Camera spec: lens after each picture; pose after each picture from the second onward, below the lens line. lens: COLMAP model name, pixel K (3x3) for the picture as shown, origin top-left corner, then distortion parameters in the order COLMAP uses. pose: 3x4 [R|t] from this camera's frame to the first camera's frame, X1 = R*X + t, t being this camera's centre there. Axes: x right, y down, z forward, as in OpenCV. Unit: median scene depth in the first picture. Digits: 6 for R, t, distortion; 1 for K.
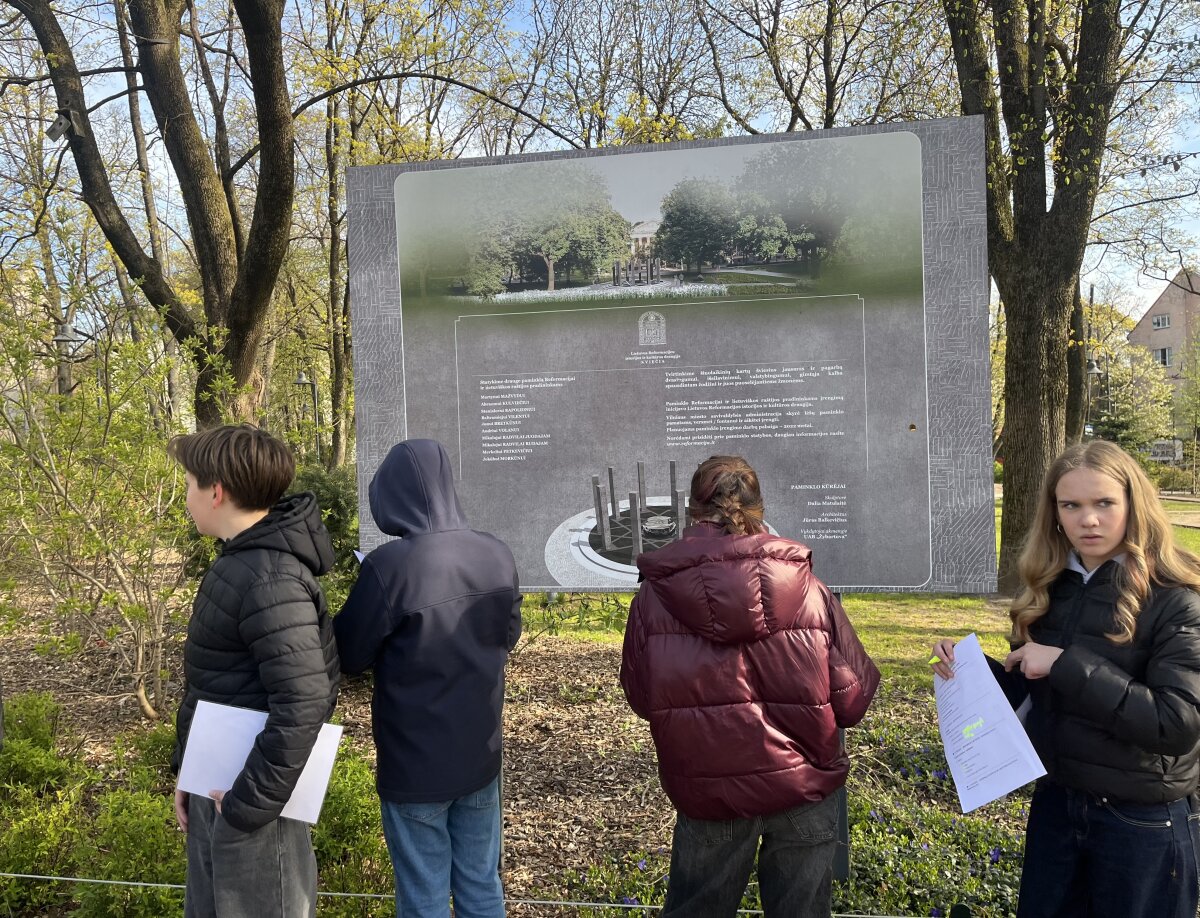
lens RADIAL K [[926.1, 0, 578.0], [0, 926.1, 446.2], [0, 0, 1]] dist [0.065875, -0.058022]
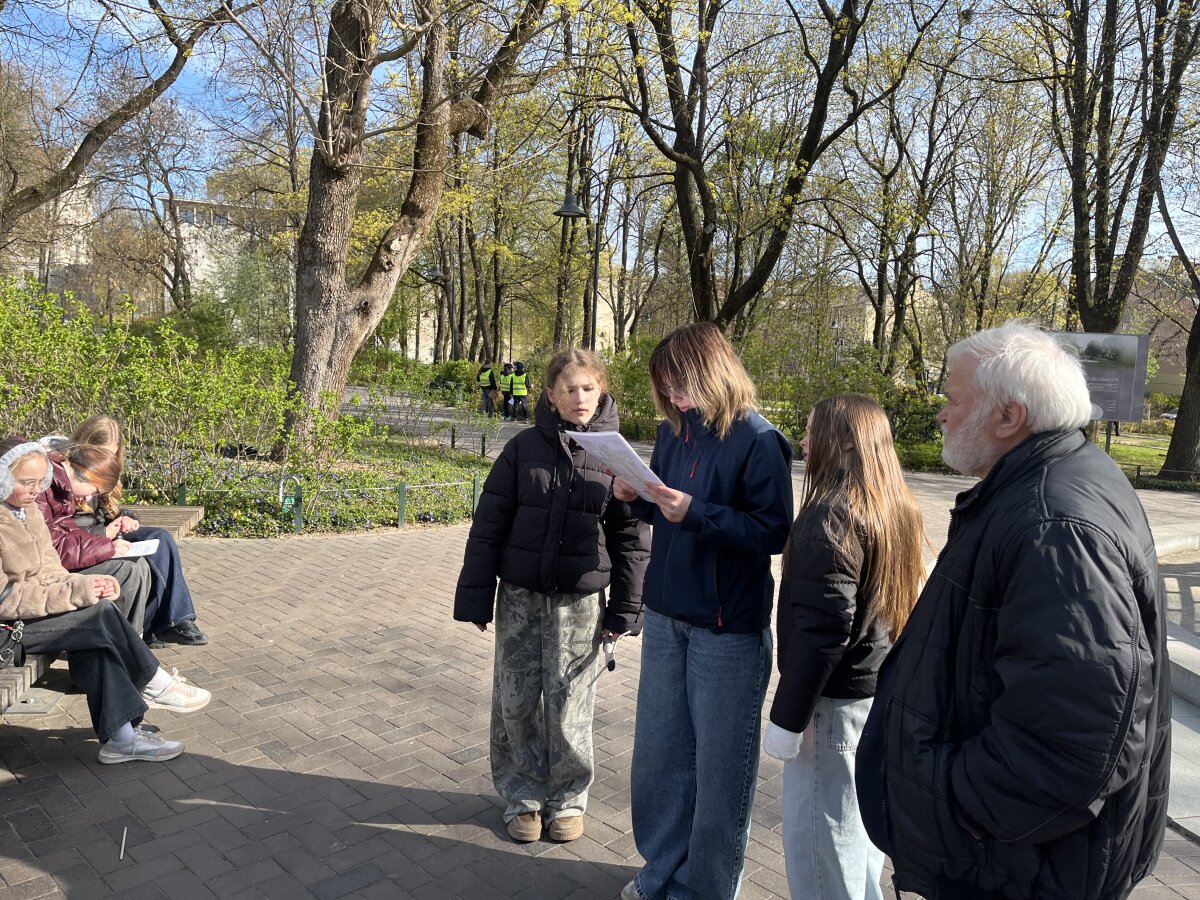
lens RADIAL K [[906.4, 0, 600.0], [0, 906.4, 450.0], [0, 0, 1]] dist [0.107027, -0.152930]
pose [[0.993194, 0.061748, 0.098757, -3.008769], [-0.071329, 0.992762, 0.096625, 0.017968], [-0.092076, -0.103012, 0.990409, -3.806938]]
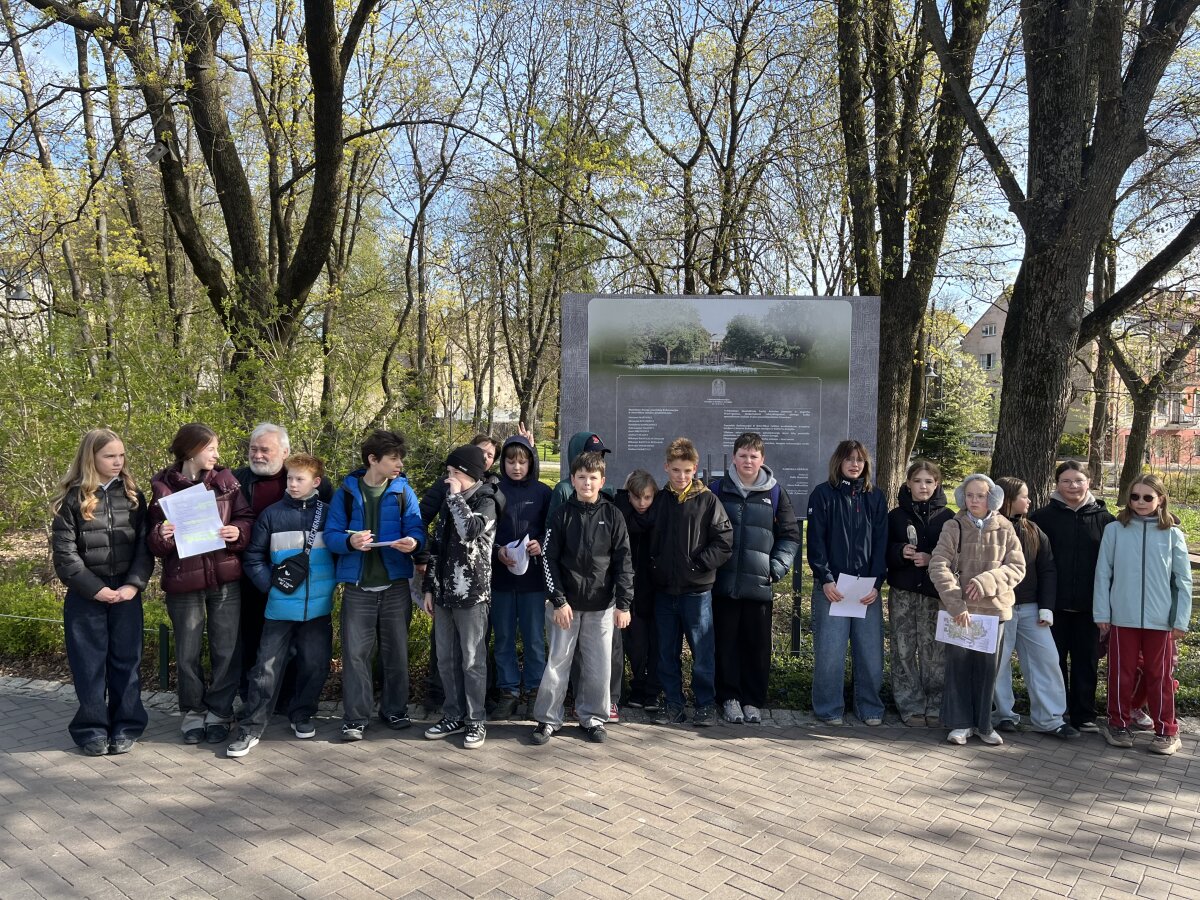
lens RADIAL K [[906.4, 0, 600.0], [0, 906.4, 450.0], [0, 0, 1]] dist [0.107027, -0.152930]
pose [[0.986730, 0.037299, 0.158025, -0.473100], [-0.042957, 0.998547, 0.032537, -0.044645], [-0.156582, -0.038894, 0.986899, -0.890978]]
